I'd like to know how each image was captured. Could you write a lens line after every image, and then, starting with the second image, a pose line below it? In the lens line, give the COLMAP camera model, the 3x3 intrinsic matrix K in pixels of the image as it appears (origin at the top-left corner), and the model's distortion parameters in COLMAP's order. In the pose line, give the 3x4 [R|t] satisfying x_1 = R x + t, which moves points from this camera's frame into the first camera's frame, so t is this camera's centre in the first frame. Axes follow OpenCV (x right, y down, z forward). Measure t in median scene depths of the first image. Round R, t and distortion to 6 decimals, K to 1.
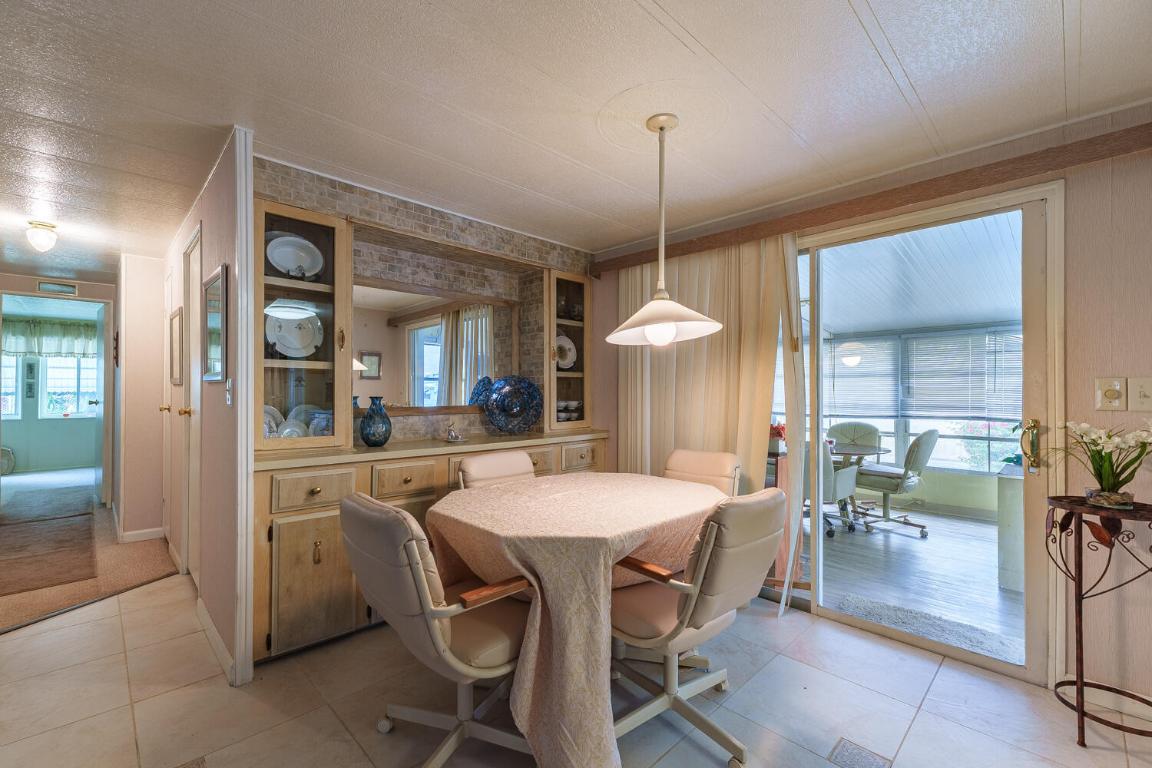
lens RADIAL K [[494.0, 0, 571.5], [0, 494.0, 389.5], [0, 0, 1]] dist [0.009537, -0.000267]
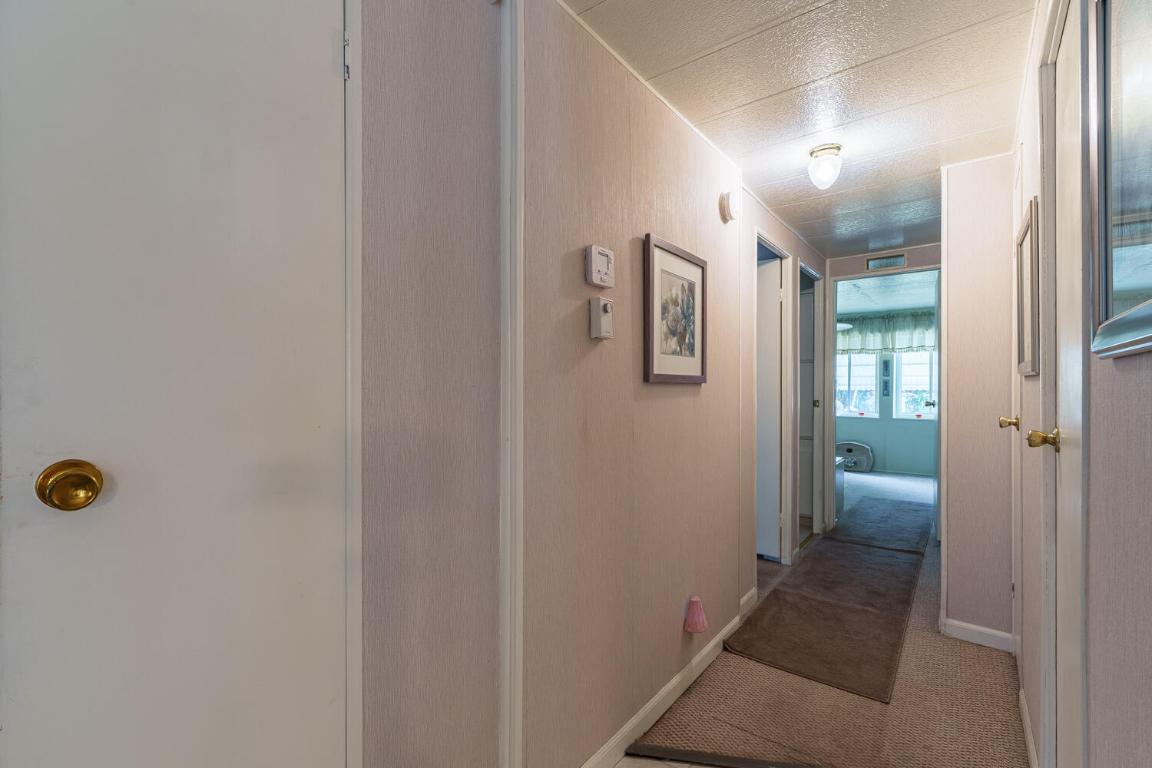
lens RADIAL K [[494.0, 0, 571.5], [0, 494.0, 389.5], [0, 0, 1]] dist [0.009537, -0.000267]
pose [[0.122507, -0.004410, -0.992458, -0.238687], [0.007863, 0.999963, -0.003473, 0.003067], [0.992437, -0.007378, 0.122537, 0.322429]]
